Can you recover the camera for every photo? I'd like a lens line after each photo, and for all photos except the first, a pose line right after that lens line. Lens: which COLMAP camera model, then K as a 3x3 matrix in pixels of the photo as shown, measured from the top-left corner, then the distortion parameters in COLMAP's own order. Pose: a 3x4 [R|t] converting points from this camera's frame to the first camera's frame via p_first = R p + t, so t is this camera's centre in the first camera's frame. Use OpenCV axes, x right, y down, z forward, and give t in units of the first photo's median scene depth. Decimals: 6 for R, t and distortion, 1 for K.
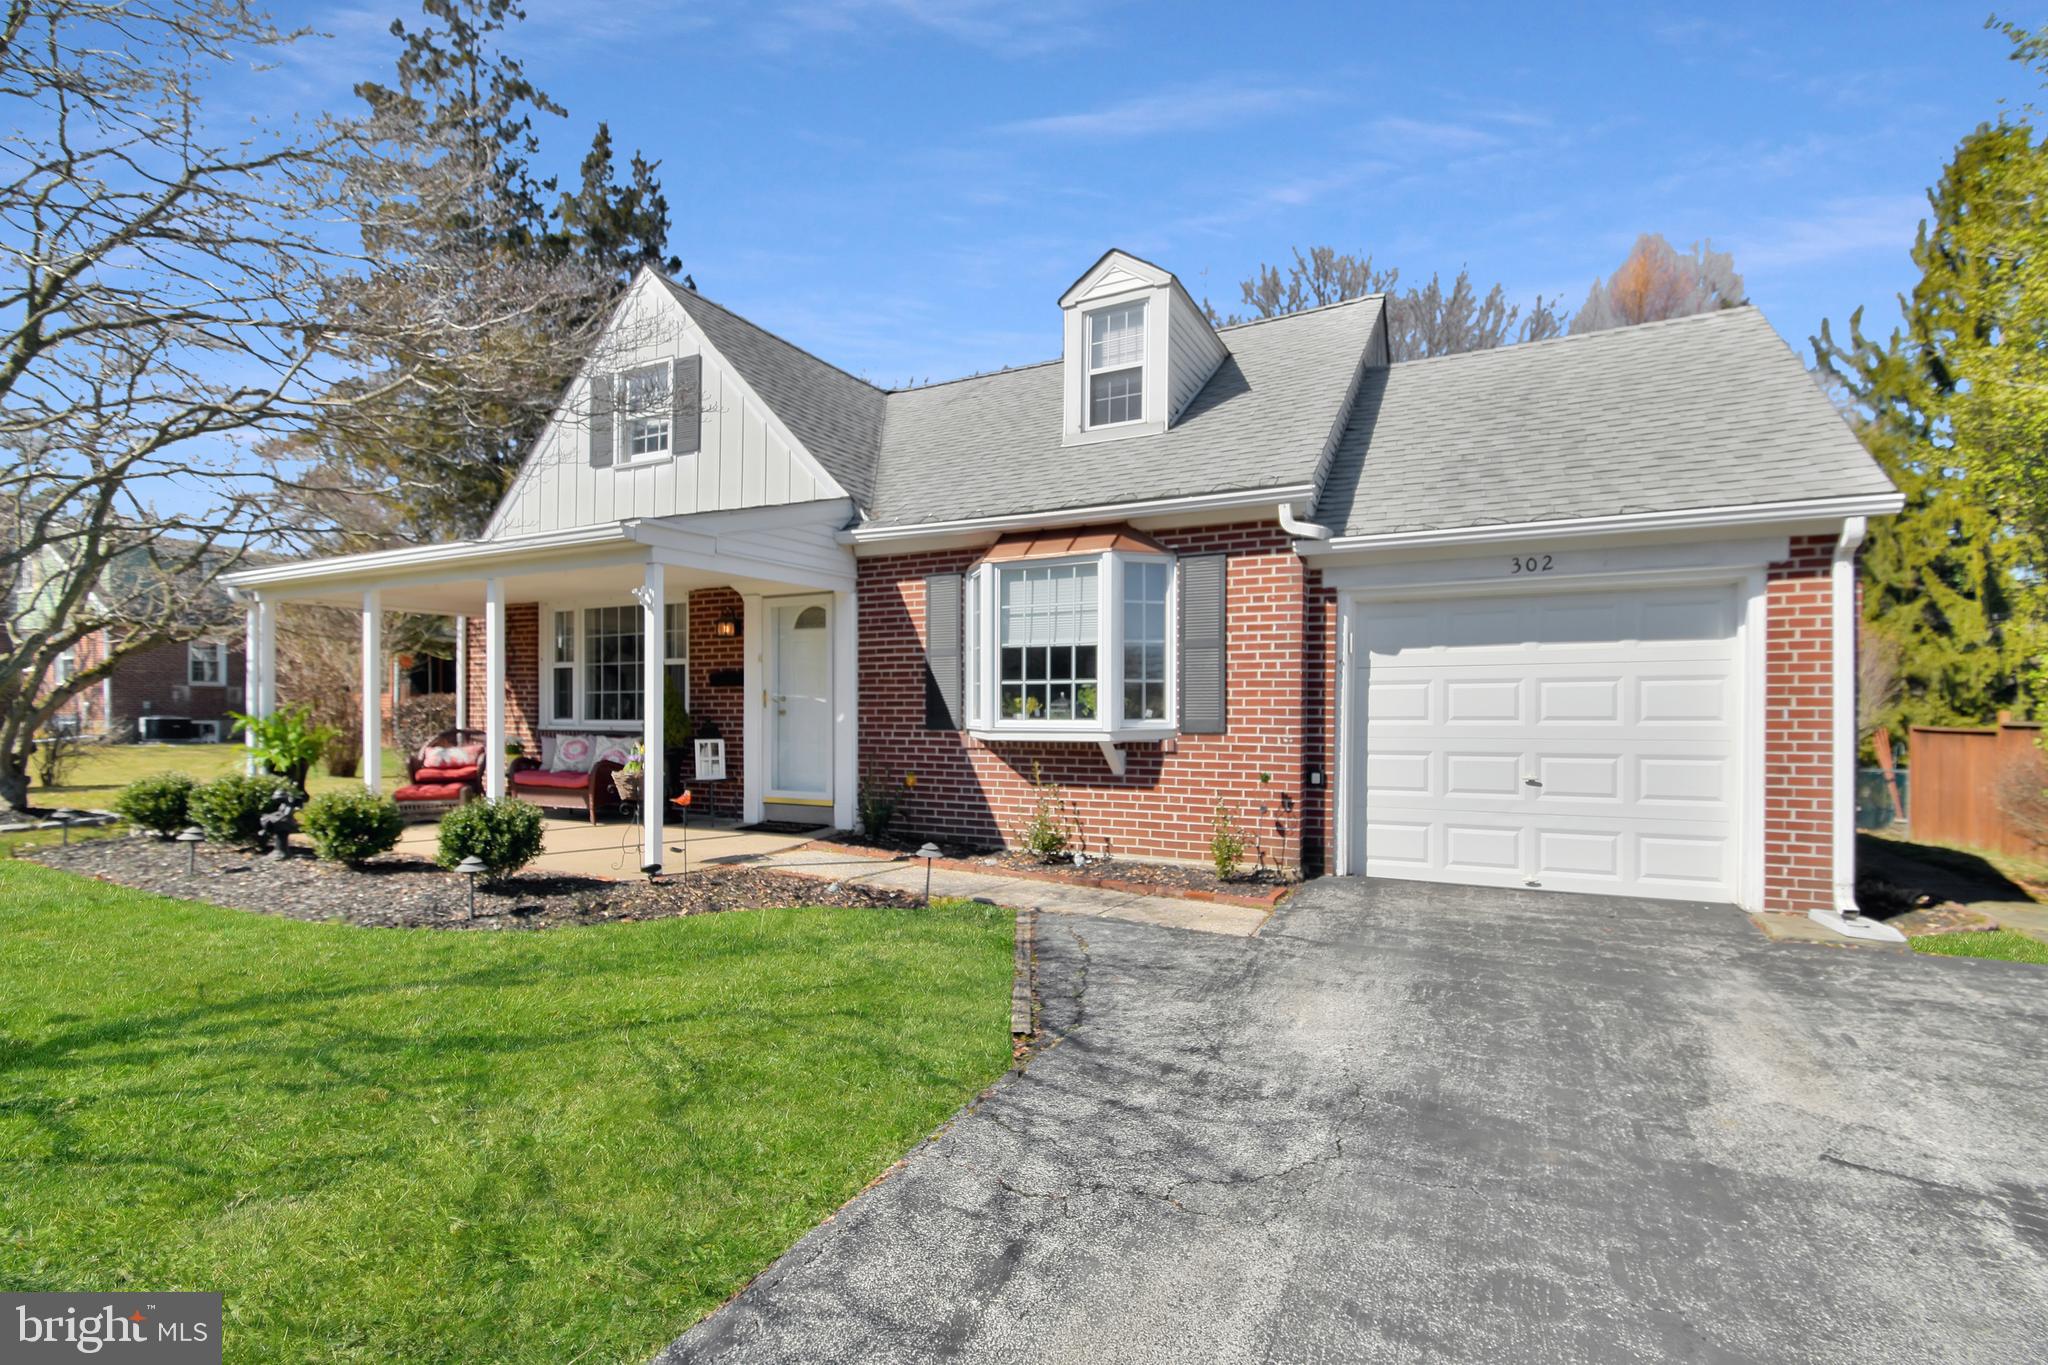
lens RADIAL K [[918.9, 0, 1024.8], [0, 918.9, 696.5], [0, 0, 1]] dist [-0.004313, -0.011076]
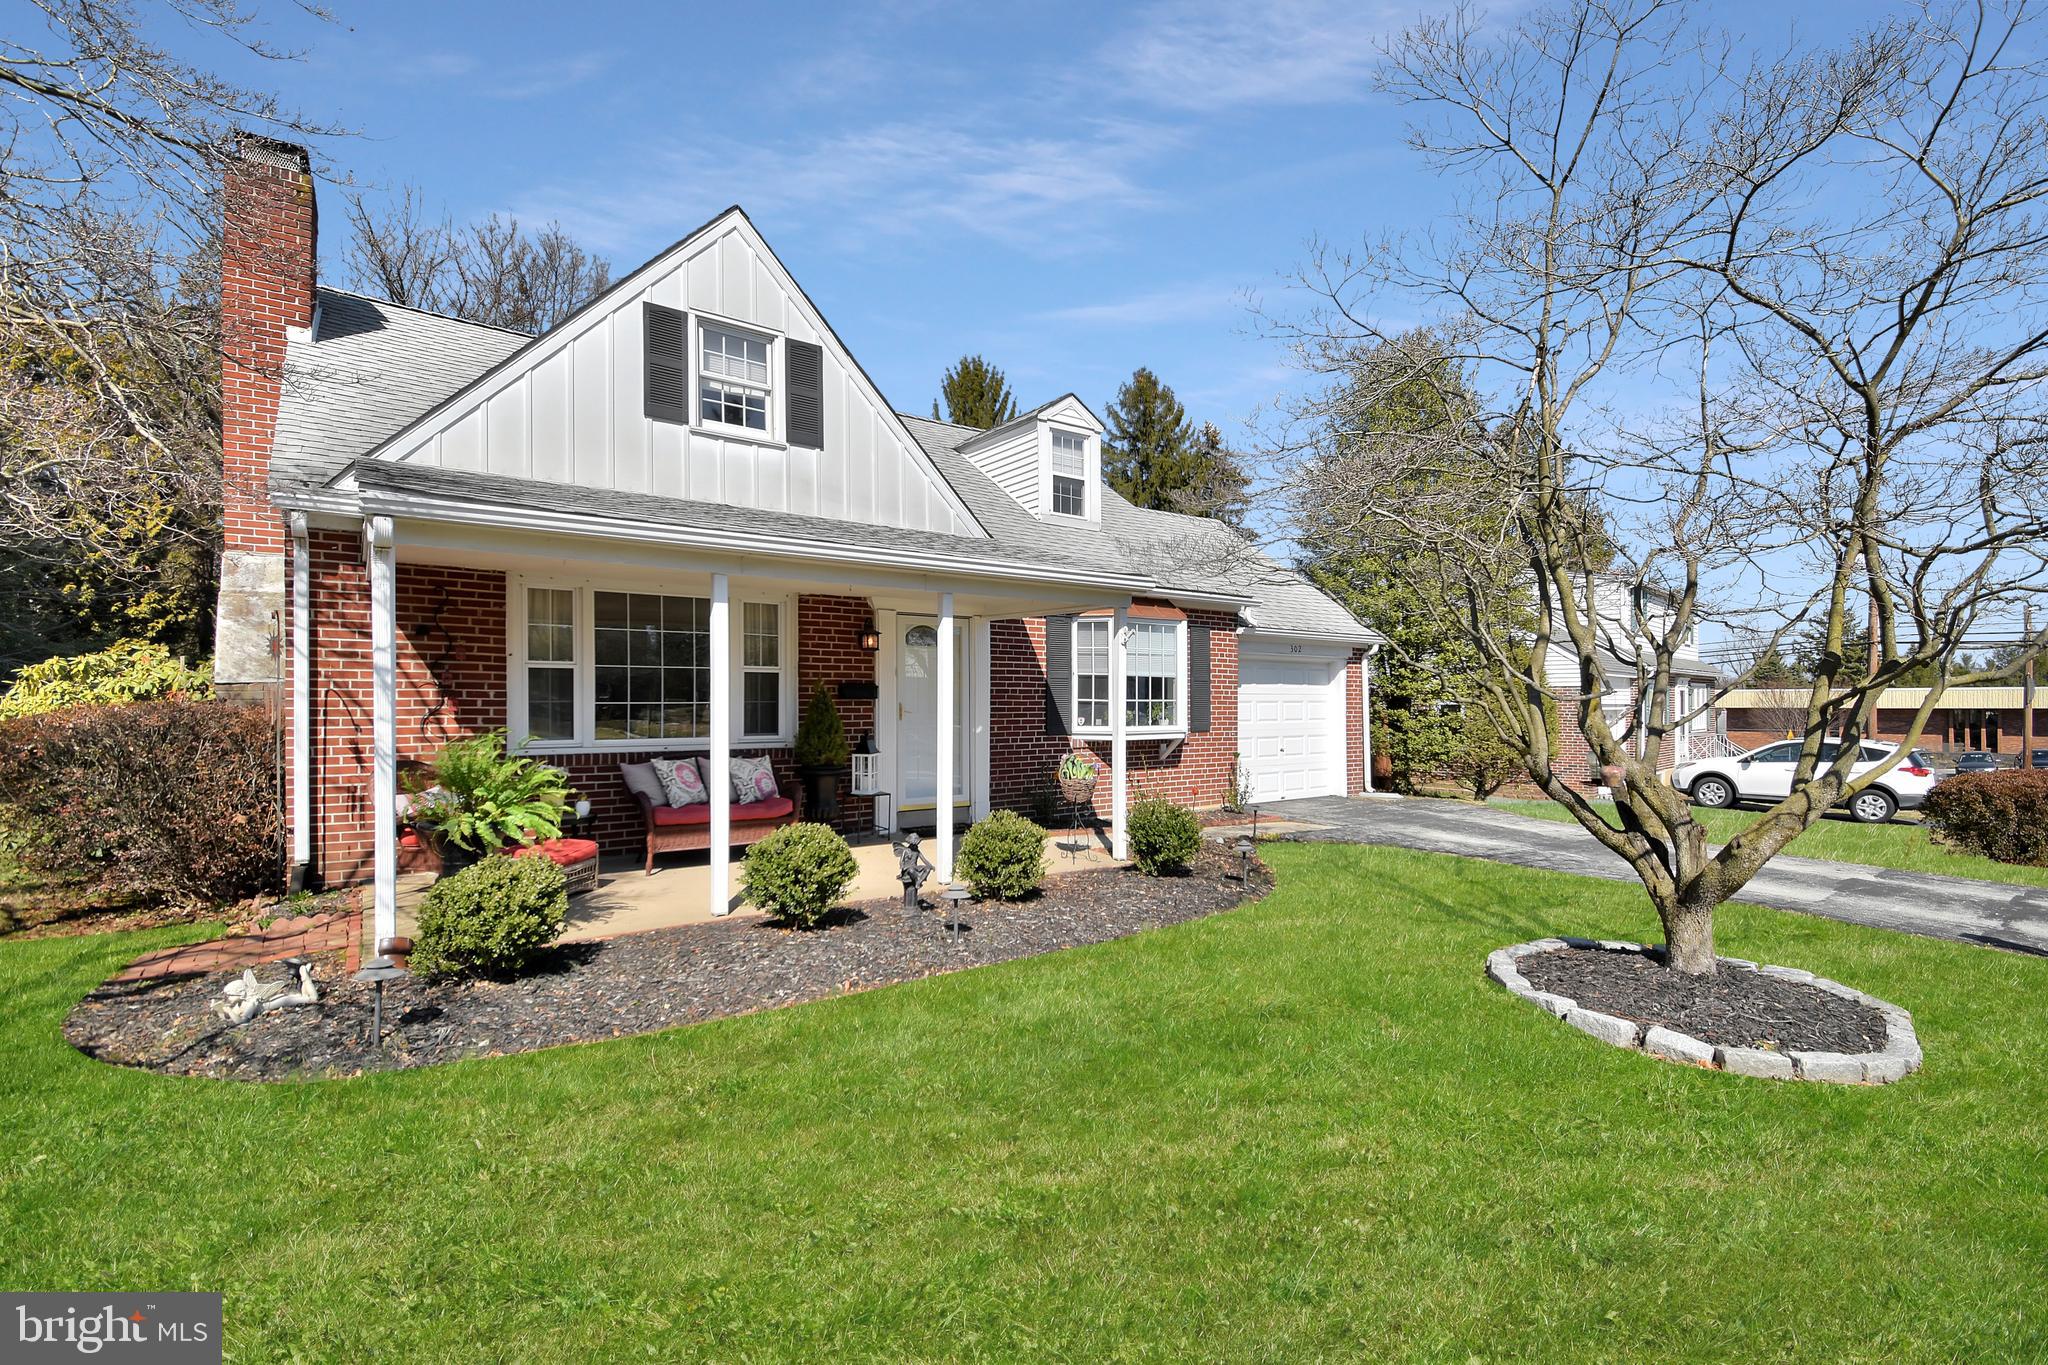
lens RADIAL K [[918.9, 0, 1024.2], [0, 918.9, 691.4], [0, 0, 1]] dist [-0.004313, -0.011076]
pose [[0.452736, 0.012265, 0.891560, -1.257074], [-0.009206, 0.999916, -0.009081, -0.012793], [-0.891597, -0.004096, 0.452811, 0.441374]]
